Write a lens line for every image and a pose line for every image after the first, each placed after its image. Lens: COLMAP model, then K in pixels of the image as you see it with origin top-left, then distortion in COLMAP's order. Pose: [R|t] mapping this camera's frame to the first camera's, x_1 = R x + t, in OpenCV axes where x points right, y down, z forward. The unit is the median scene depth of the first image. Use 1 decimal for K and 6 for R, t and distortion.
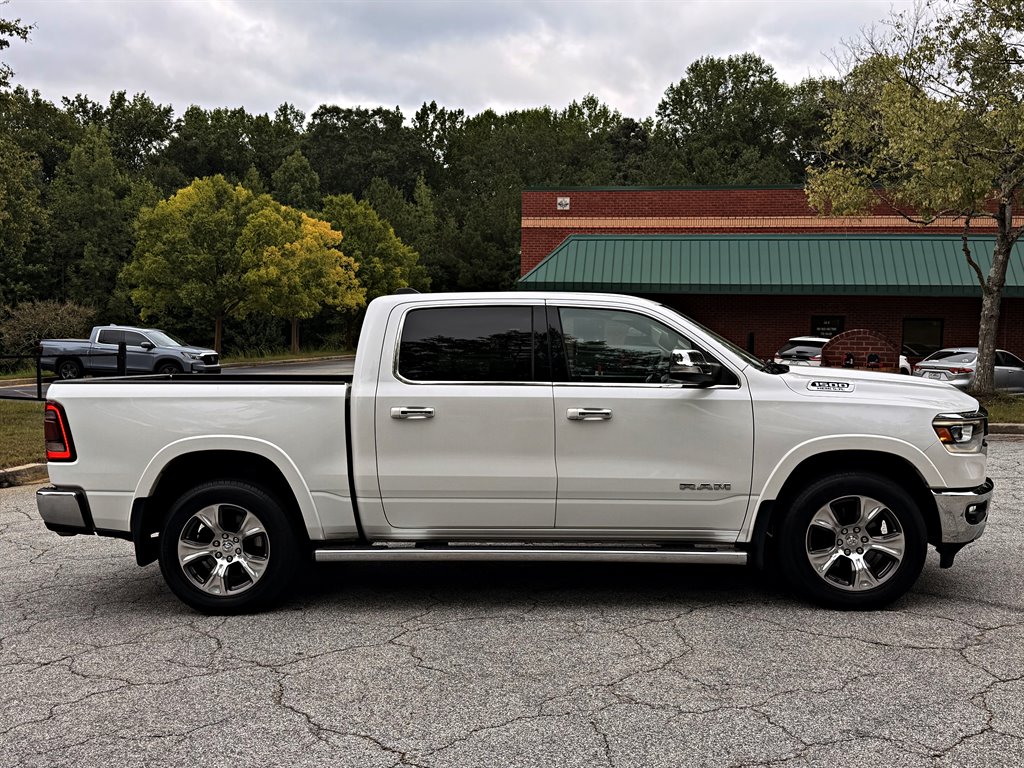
lens RADIAL K [[1006.6, 0, 506.6], [0, 1006.6, 397.3], [0, 0, 1]] dist [0.149045, -0.294422]
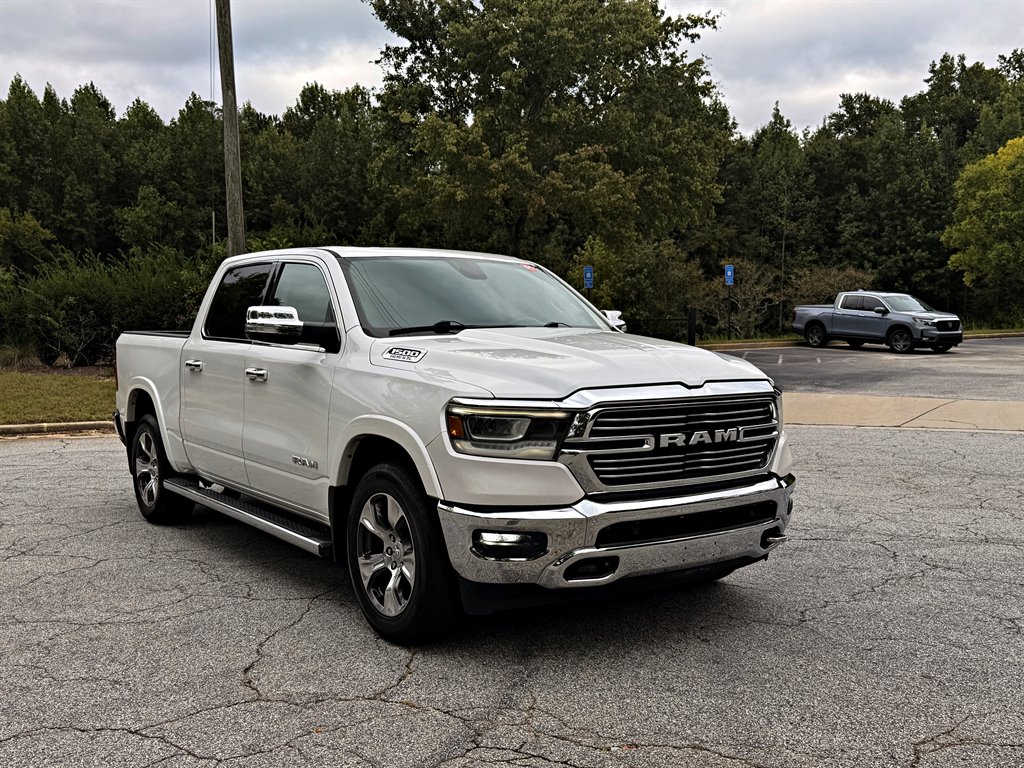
lens RADIAL K [[1008.7, 0, 512.0], [0, 1008.7, 384.0], [0, 0, 1]] dist [0.156152, -0.301119]
pose [[0.619229, 0.053133, -0.783411, 0.198943], [-0.038203, 0.998565, 0.037528, -0.004156], [0.784280, 0.006690, 0.620370, 0.116591]]
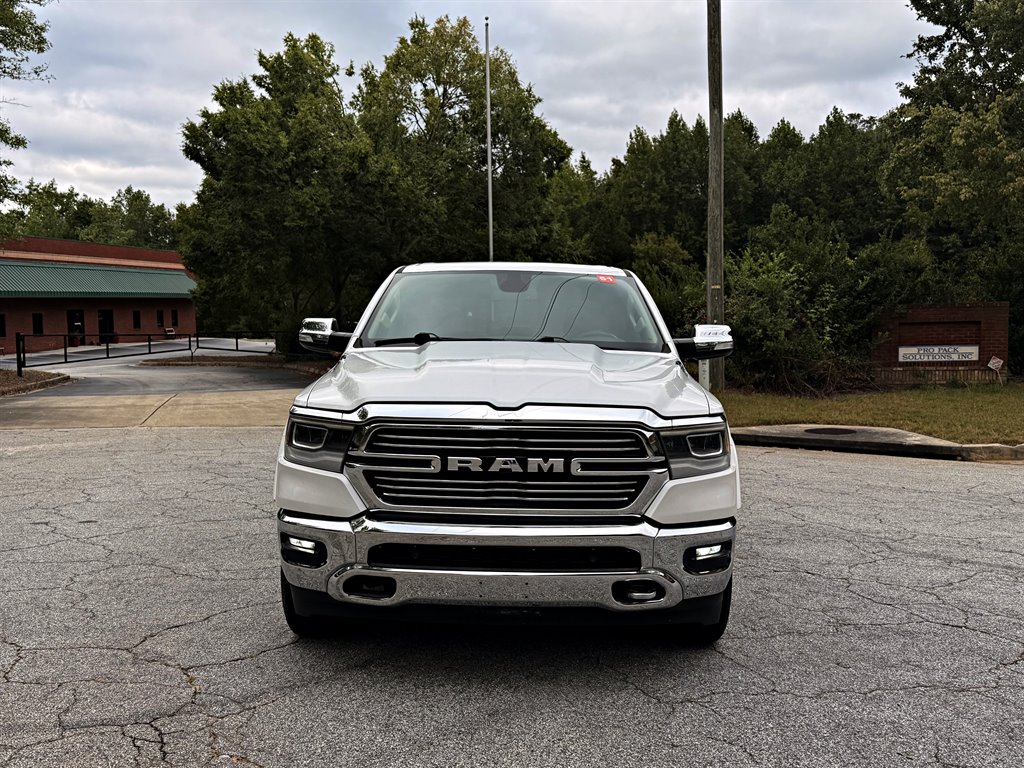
lens RADIAL K [[1008.7, 0, 512.0], [0, 1008.7, 384.0], [0, 0, 1]] dist [0.156152, -0.301119]
pose [[0.040329, 0.059175, -0.997433, 0.232702], [-0.062316, 0.996450, 0.056597, -0.009987], [0.997241, 0.059874, 0.043873, 0.220666]]
